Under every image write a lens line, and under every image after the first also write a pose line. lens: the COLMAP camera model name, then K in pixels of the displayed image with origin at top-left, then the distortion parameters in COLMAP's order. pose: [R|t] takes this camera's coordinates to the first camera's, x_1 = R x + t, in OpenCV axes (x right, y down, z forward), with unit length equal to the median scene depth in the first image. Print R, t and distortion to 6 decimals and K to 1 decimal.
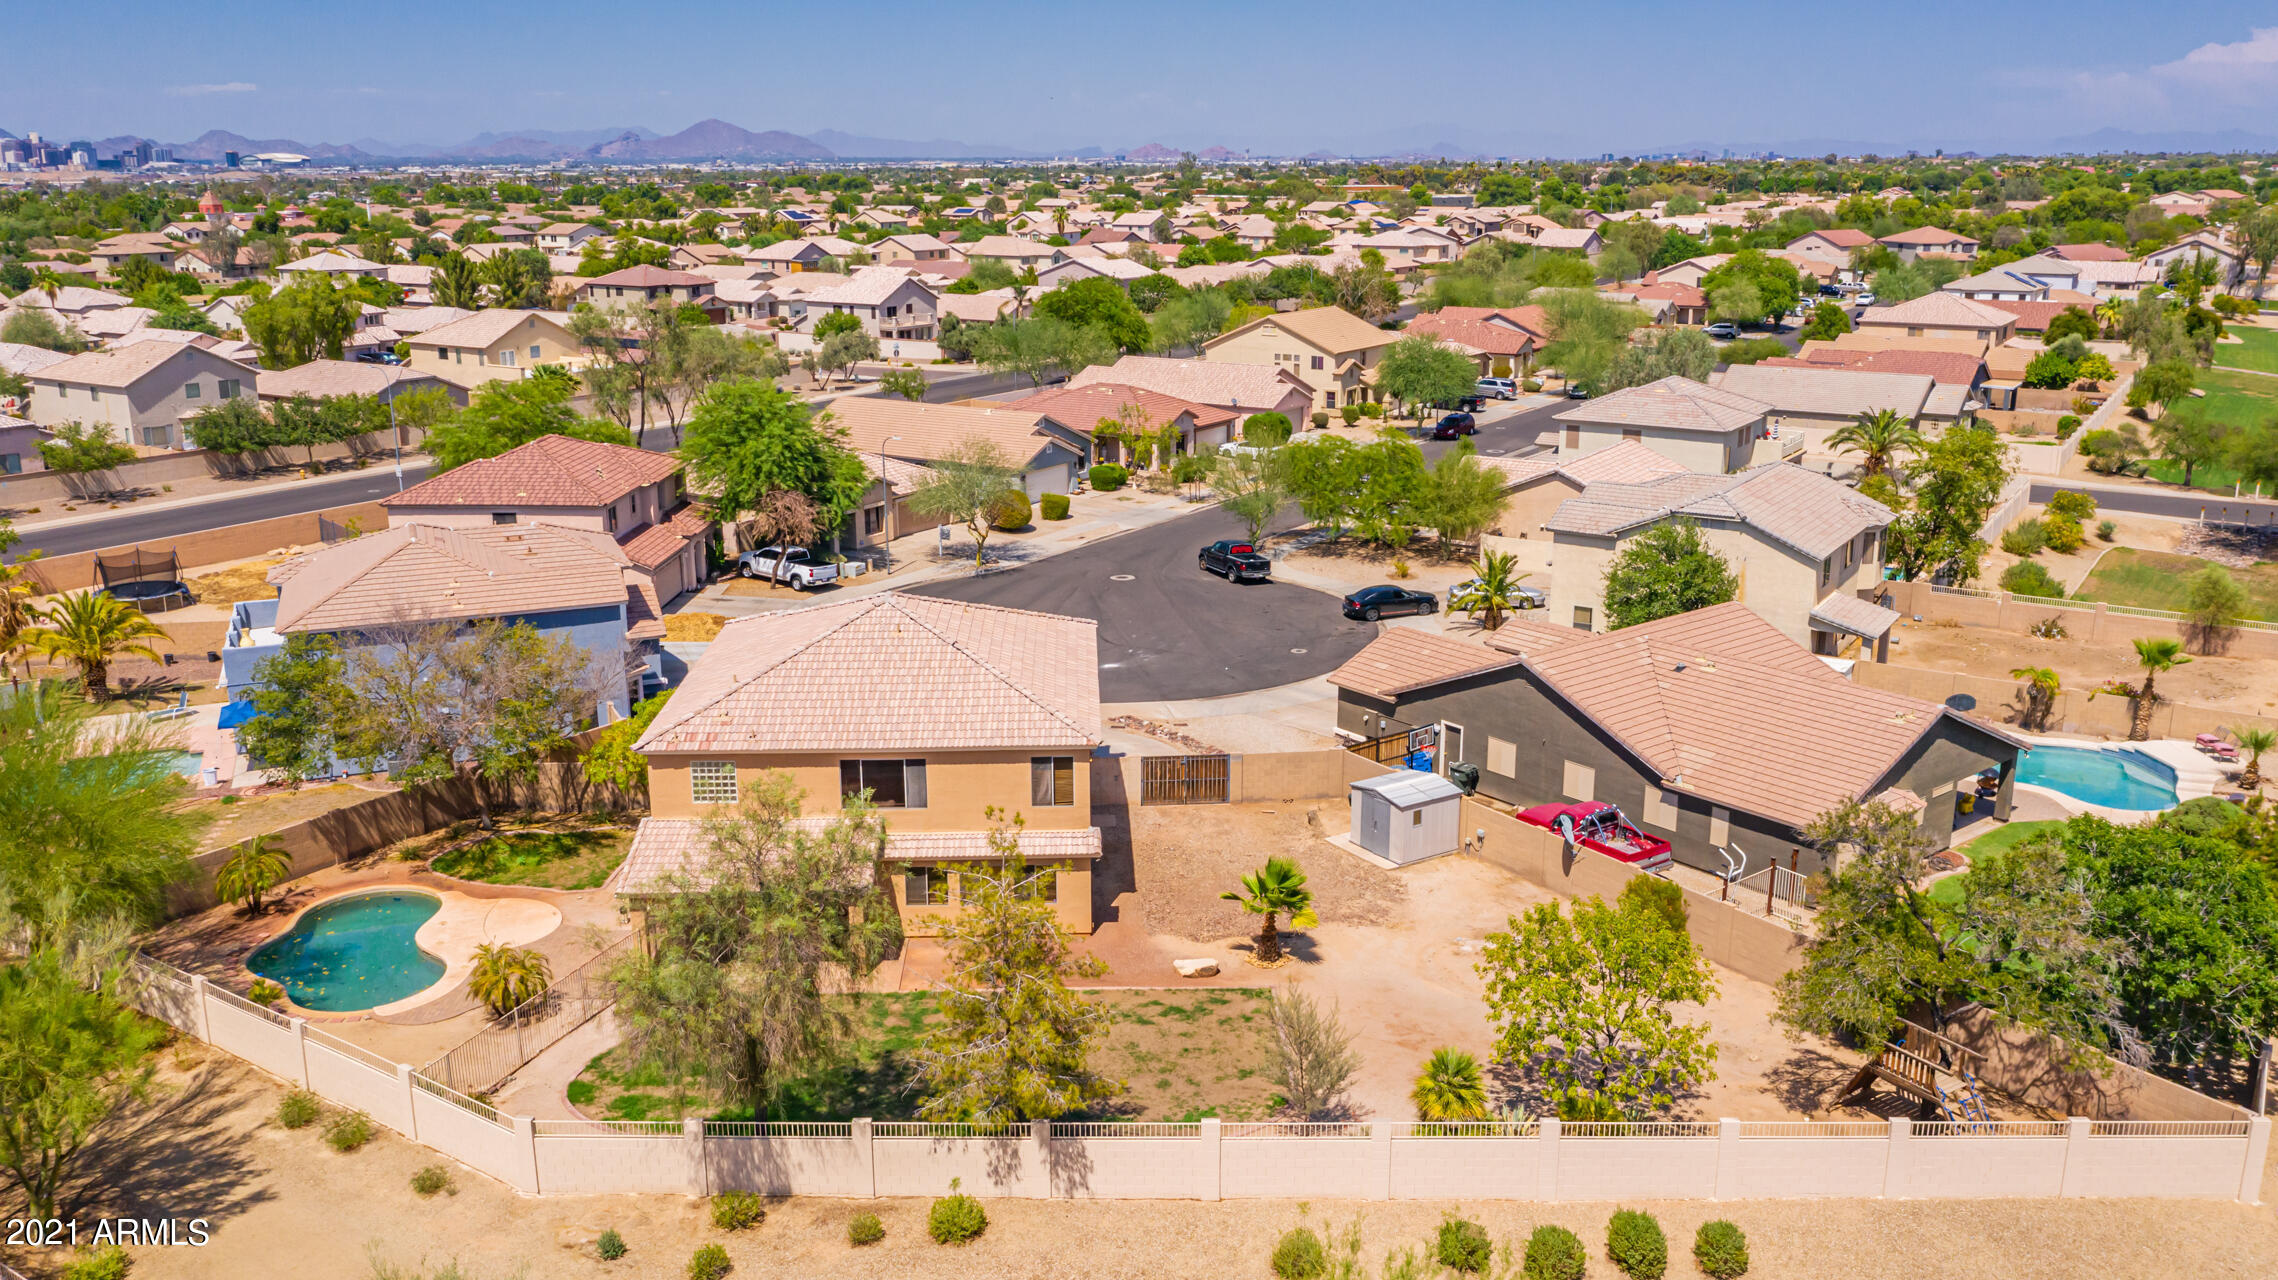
lens RADIAL K [[1793.2, 0, 1156.1], [0, 1793.2, 633.3], [0, 0, 1]] dist [-0.021320, 0.009256]
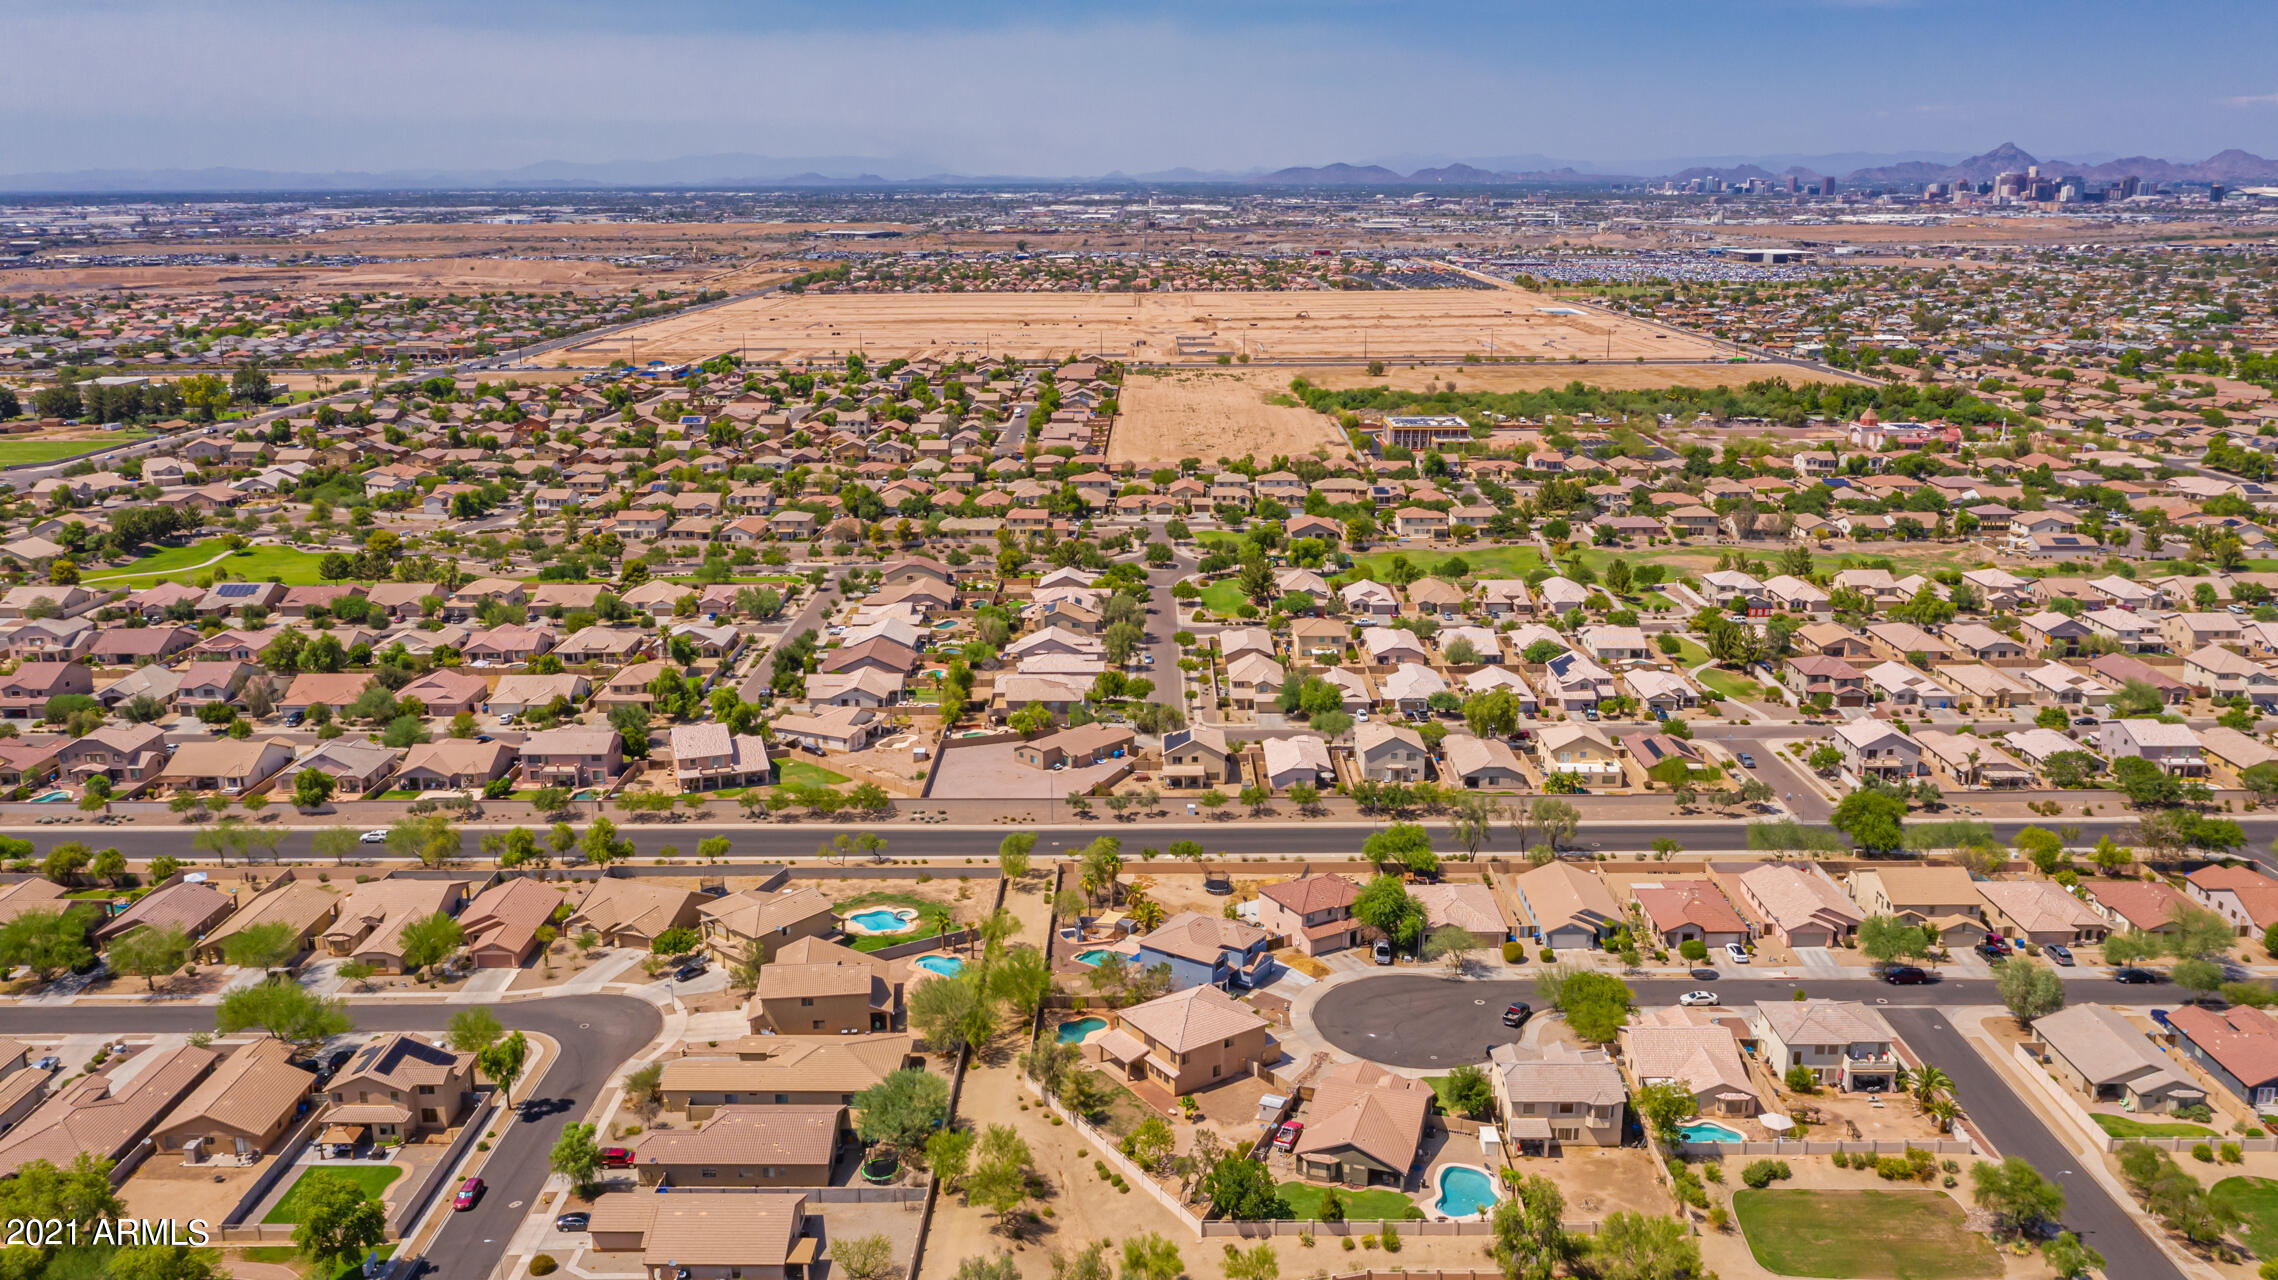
lens RADIAL K [[1808.8, 0, 1139.0], [0, 1808.8, 640.0], [0, 0, 1]] dist [-0.016291, 0.003554]
pose [[0.529878, 0.208882, -0.821948, 2.095942], [-0.208310, 0.971558, 0.112613, -0.875842], [0.822093, 0.111548, 0.558319, -1.009806]]
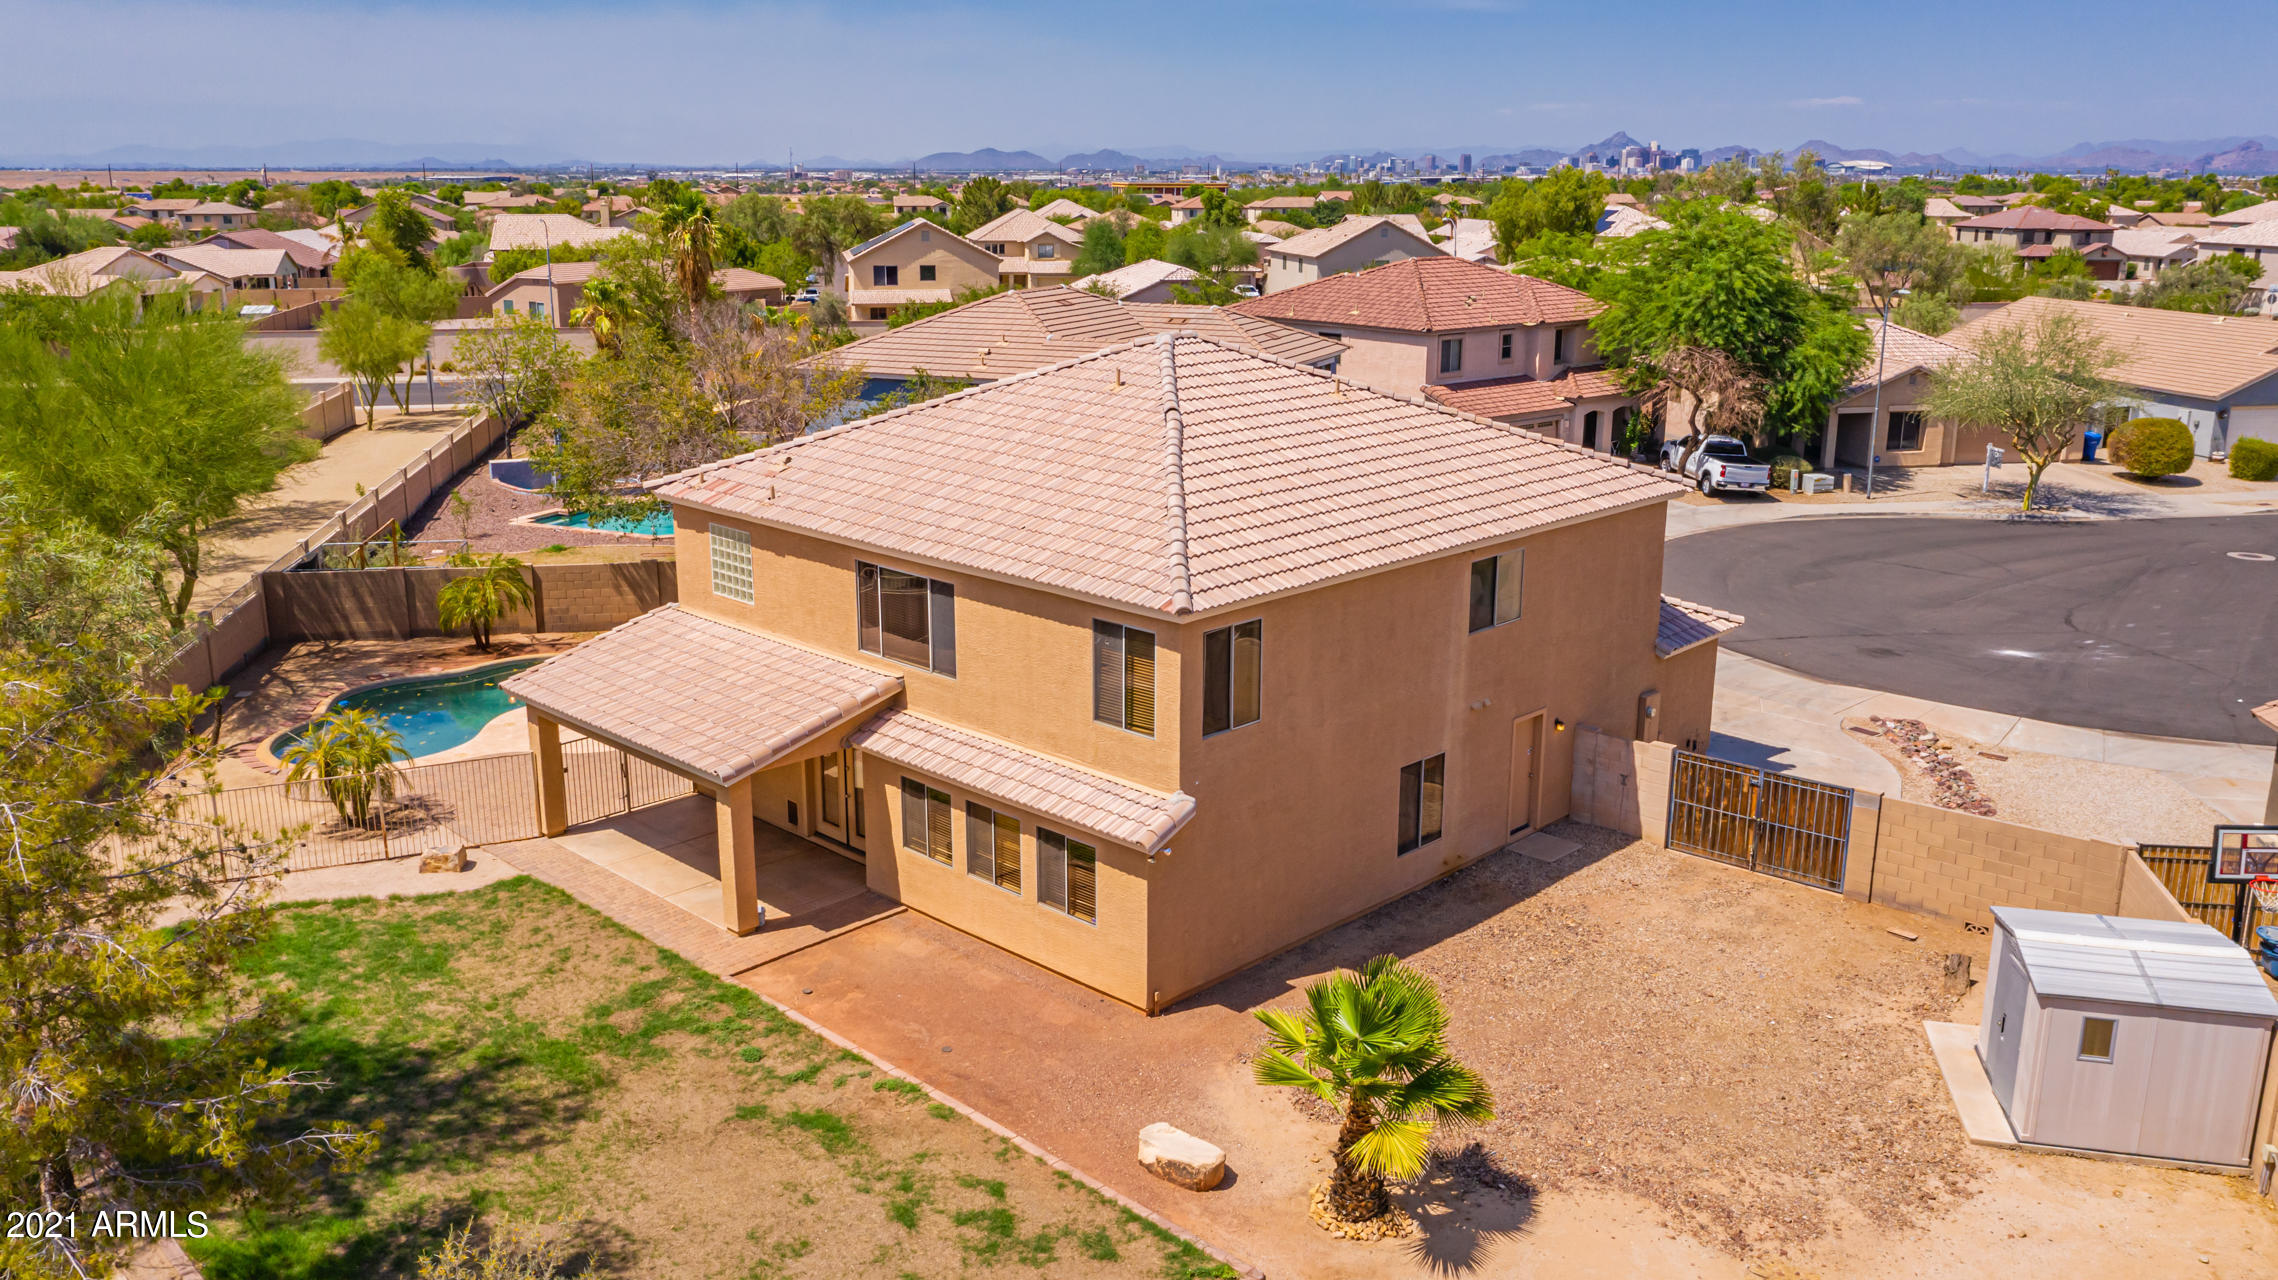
lens RADIAL K [[1793.2, 0, 1156.1], [0, 1793.2, 633.3], [0, 0, 1]] dist [-0.021320, 0.009256]
pose [[0.686687, 0.182716, -0.703616, 0.189717], [-0.186928, 0.979733, 0.071988, 0.023222], [0.702509, 0.082092, 0.706924, 0.443720]]
